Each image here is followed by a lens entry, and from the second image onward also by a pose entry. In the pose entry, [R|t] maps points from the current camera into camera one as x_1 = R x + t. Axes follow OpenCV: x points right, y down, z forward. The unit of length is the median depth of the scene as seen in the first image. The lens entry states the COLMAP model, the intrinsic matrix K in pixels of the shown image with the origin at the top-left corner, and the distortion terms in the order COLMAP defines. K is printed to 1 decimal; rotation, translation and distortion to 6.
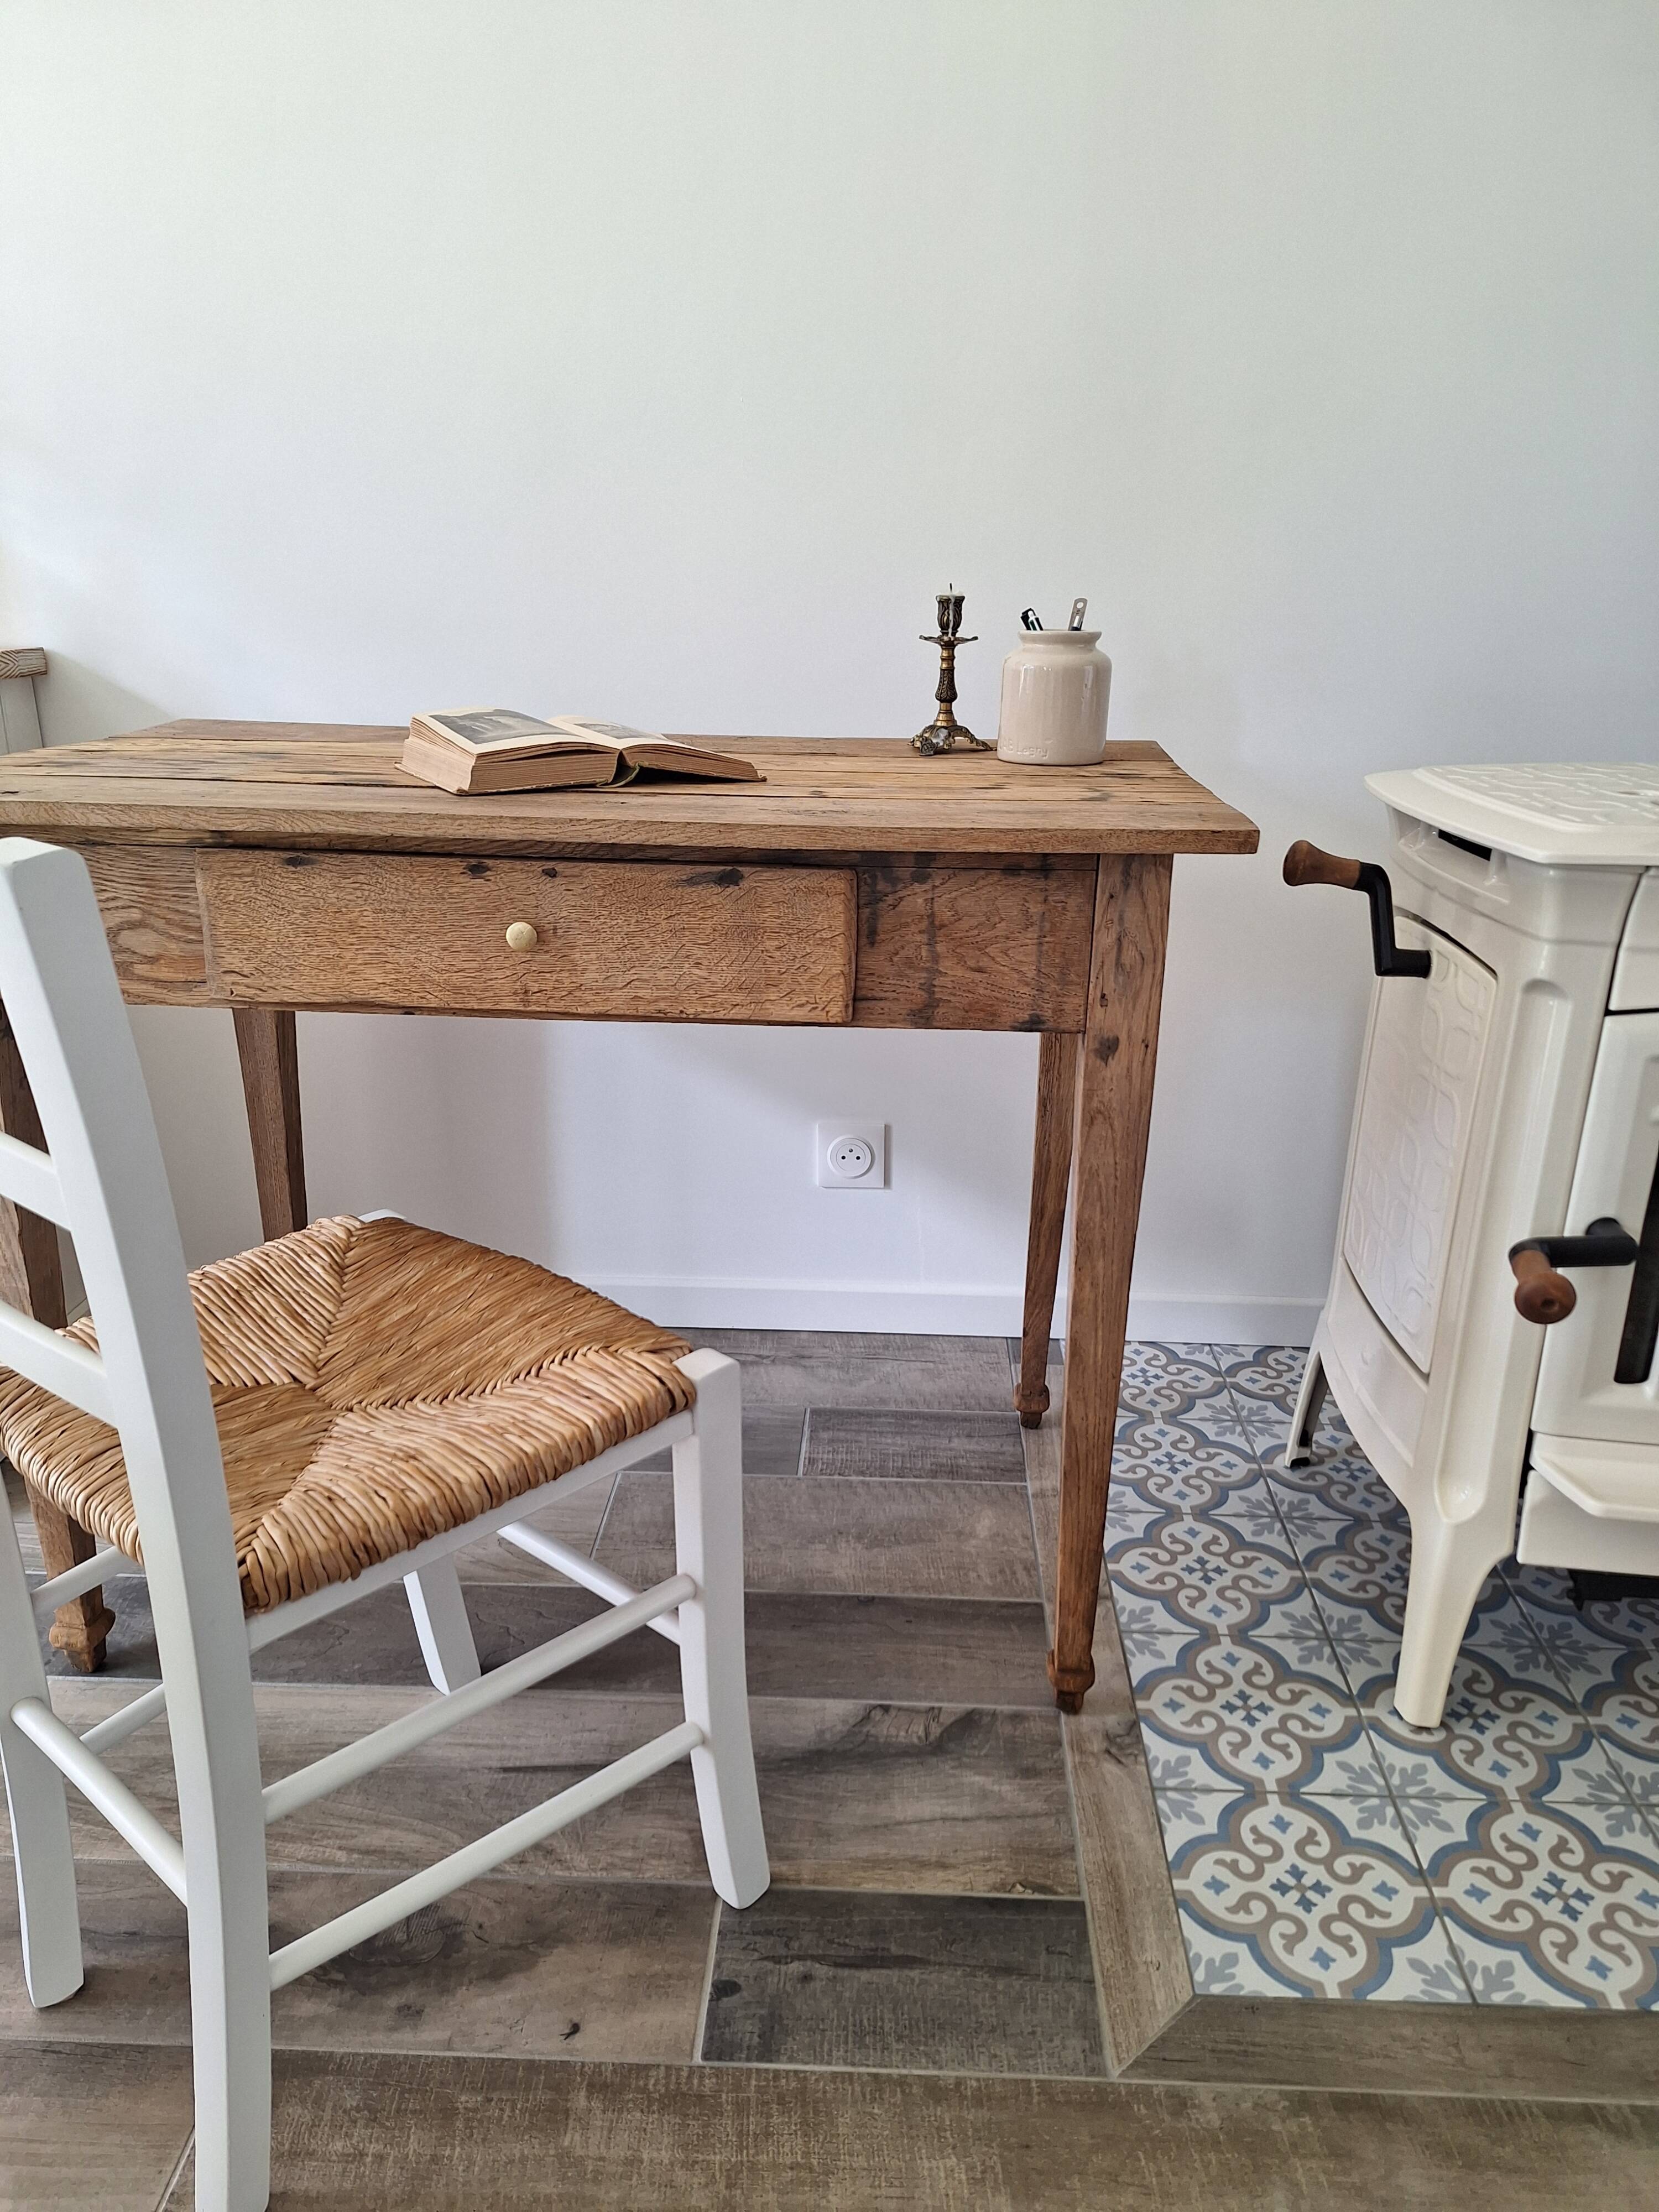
lens RADIAL K [[1533.7, 0, 844.1], [0, 1533.7, 1111.2], [0, 0, 1]] dist [0.103581, -0.155407]
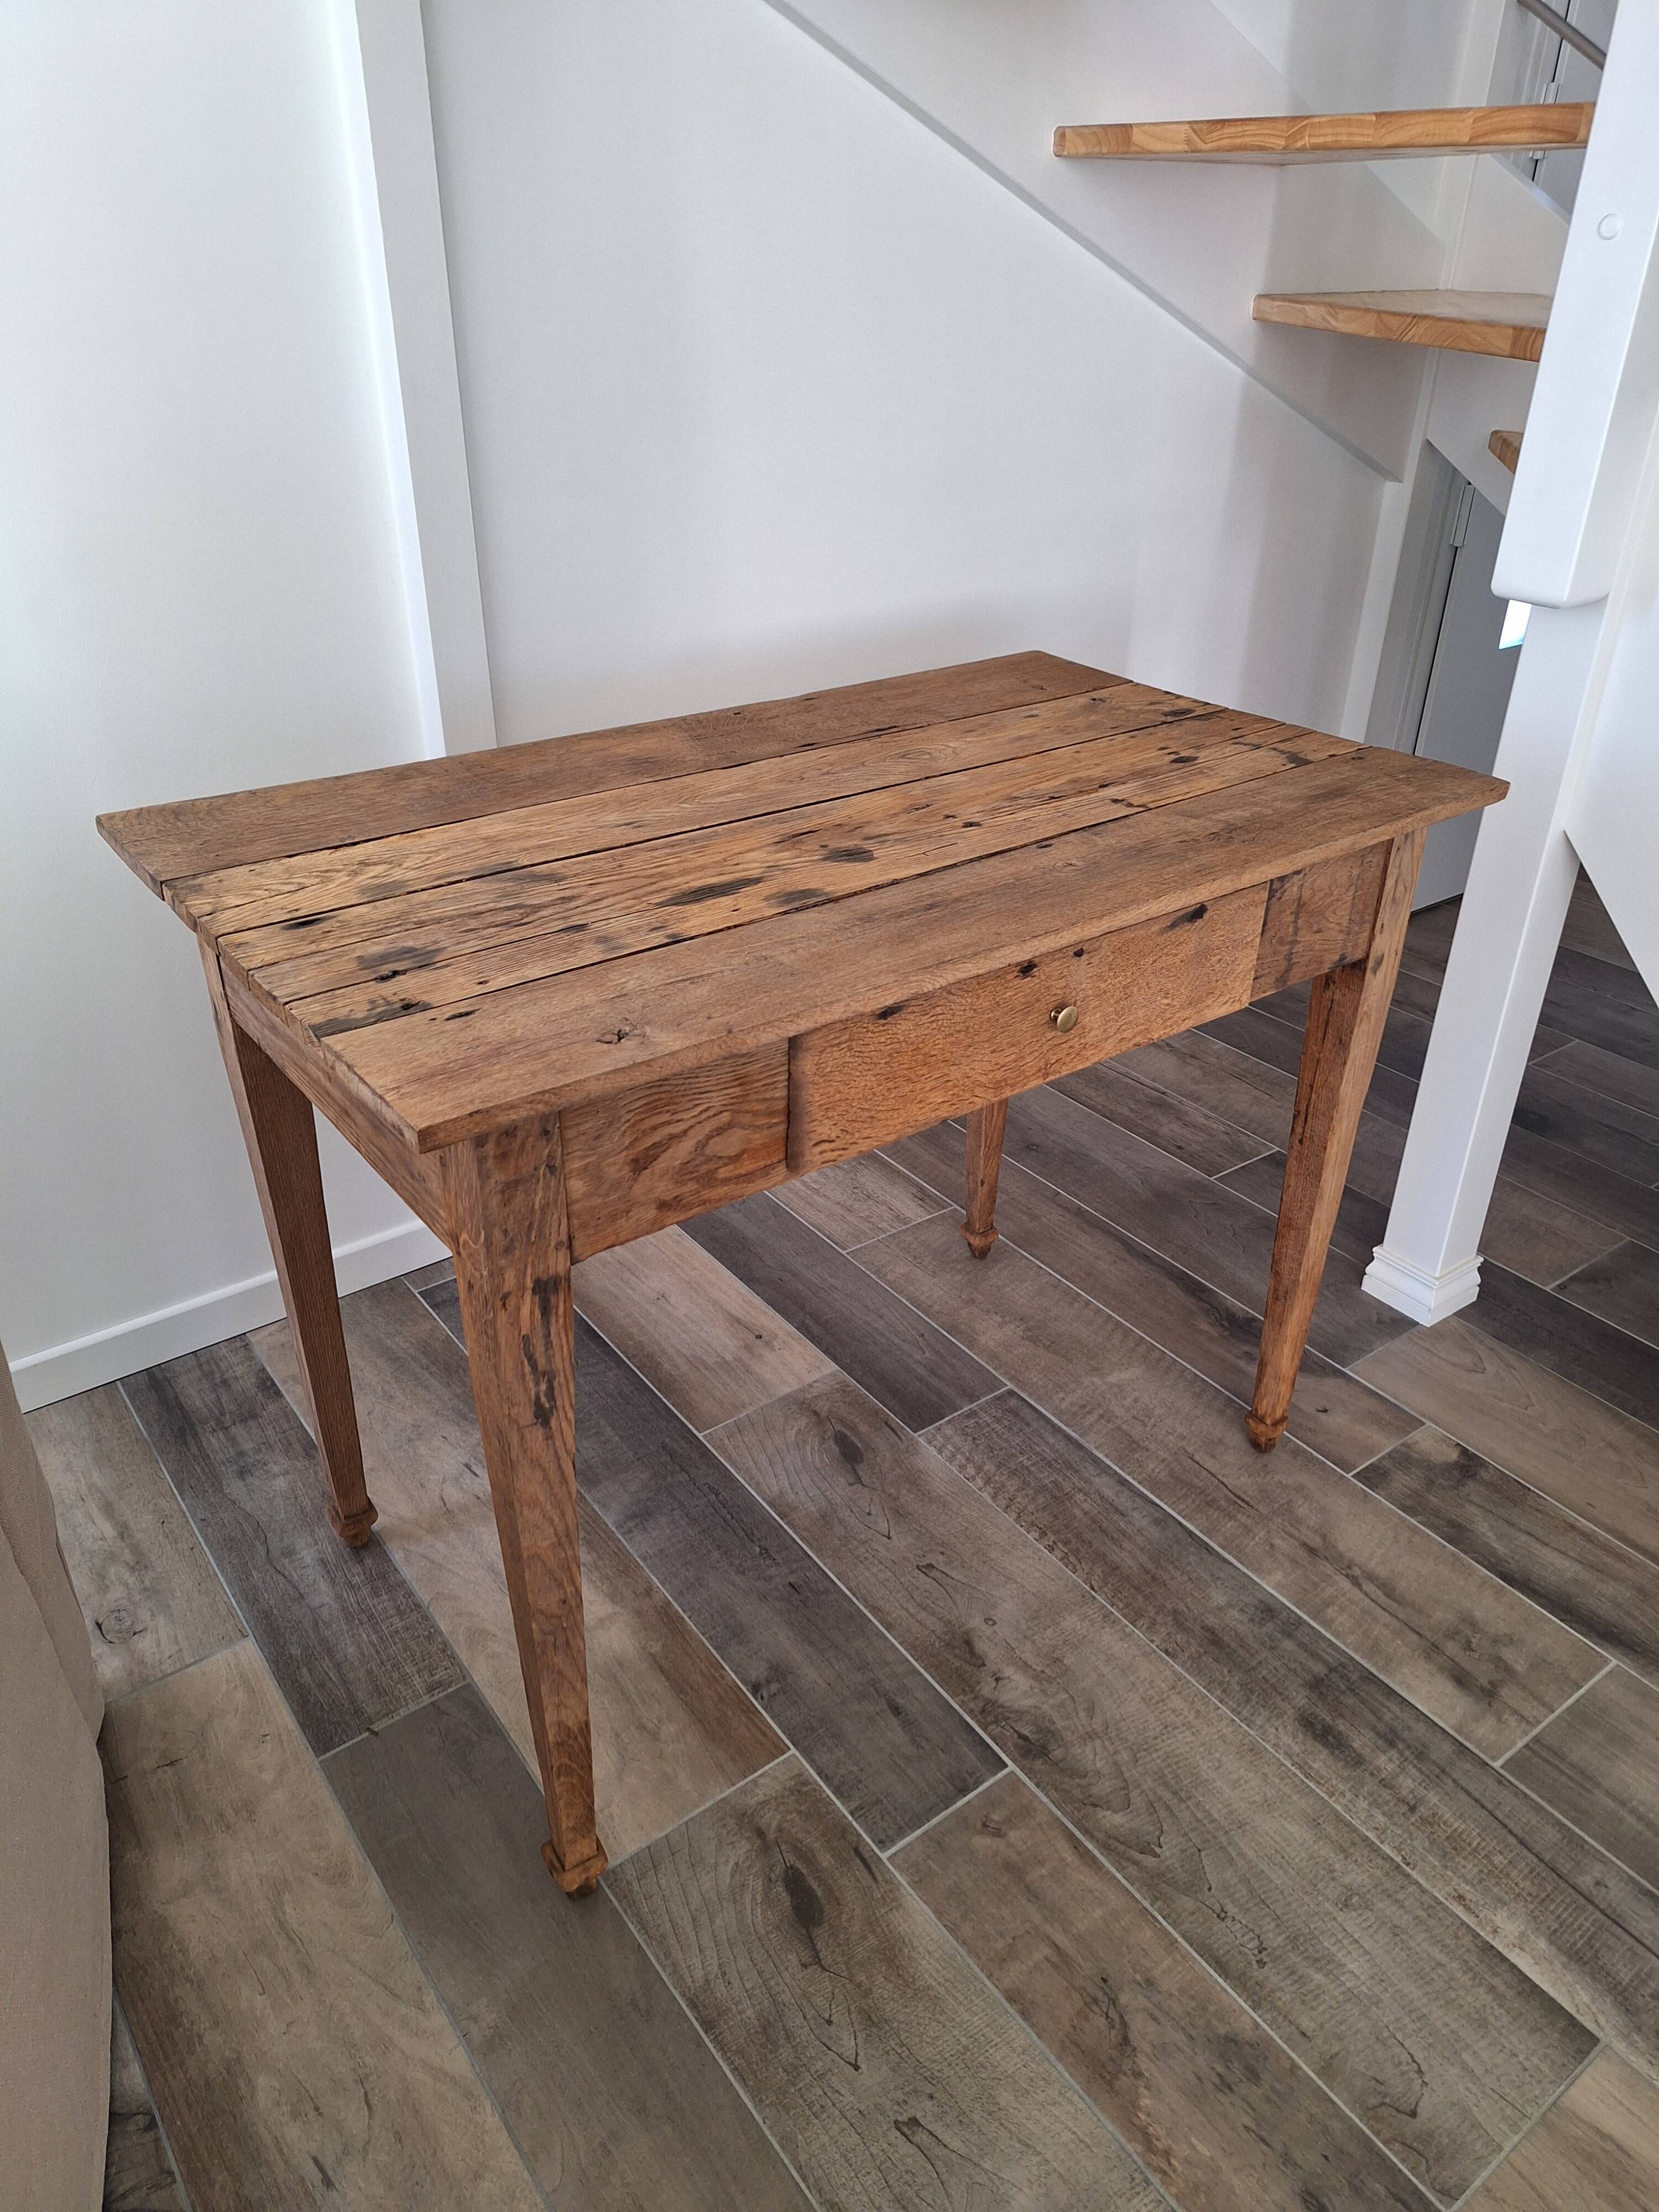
lens RADIAL K [[1553.1, 0, 845.7], [0, 1553.1, 1109.9], [0, 0, 1]] dist [0.106020, -0.158863]
pose [[0.753006, -0.327462, 0.570746, -0.923509], [0.211029, 0.941741, 0.261899, -0.354992], [-0.623257, -0.076767, 0.778240, 0.264254]]
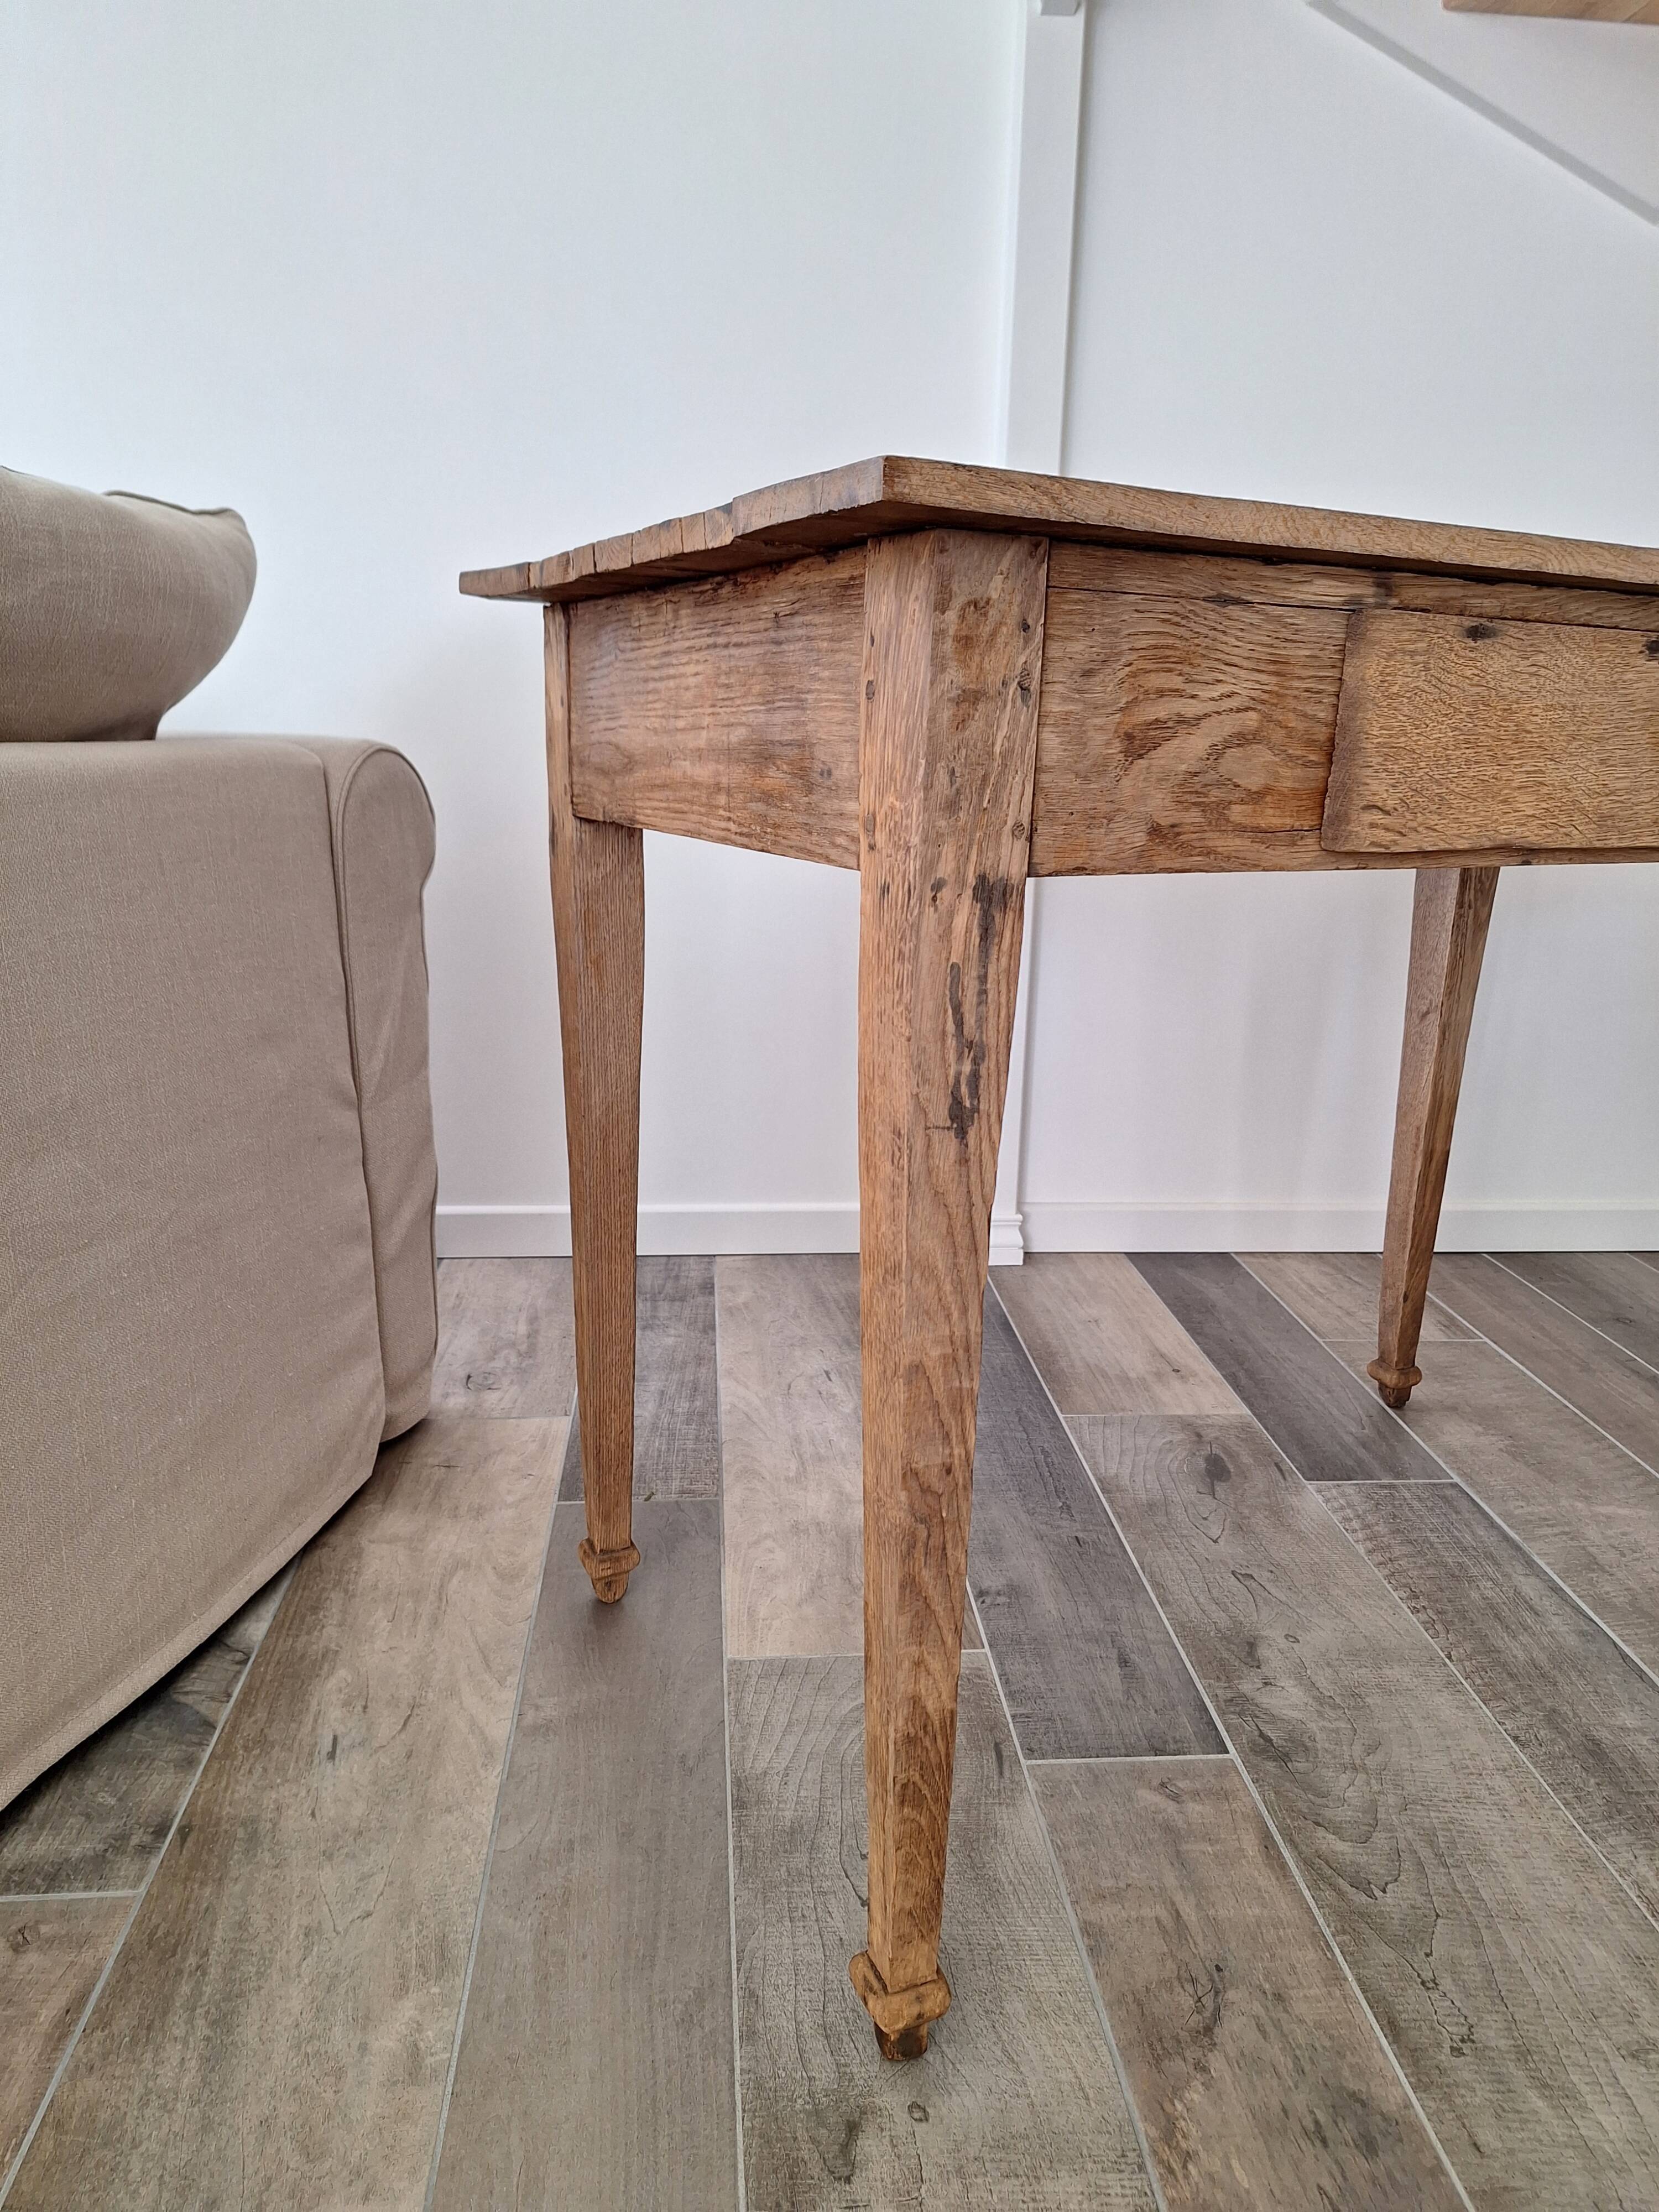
lens RADIAL K [[1554.3, 0, 834.3], [0, 1554.3, 1111.4], [0, 0, 1]] dist [0.116282, -0.184372]
pose [[0.986893, -0.026212, 0.159231, -0.668226], [0.039637, 0.995866, -0.081732, 0.164751], [-0.156430, 0.086973, 0.983852, 0.165399]]
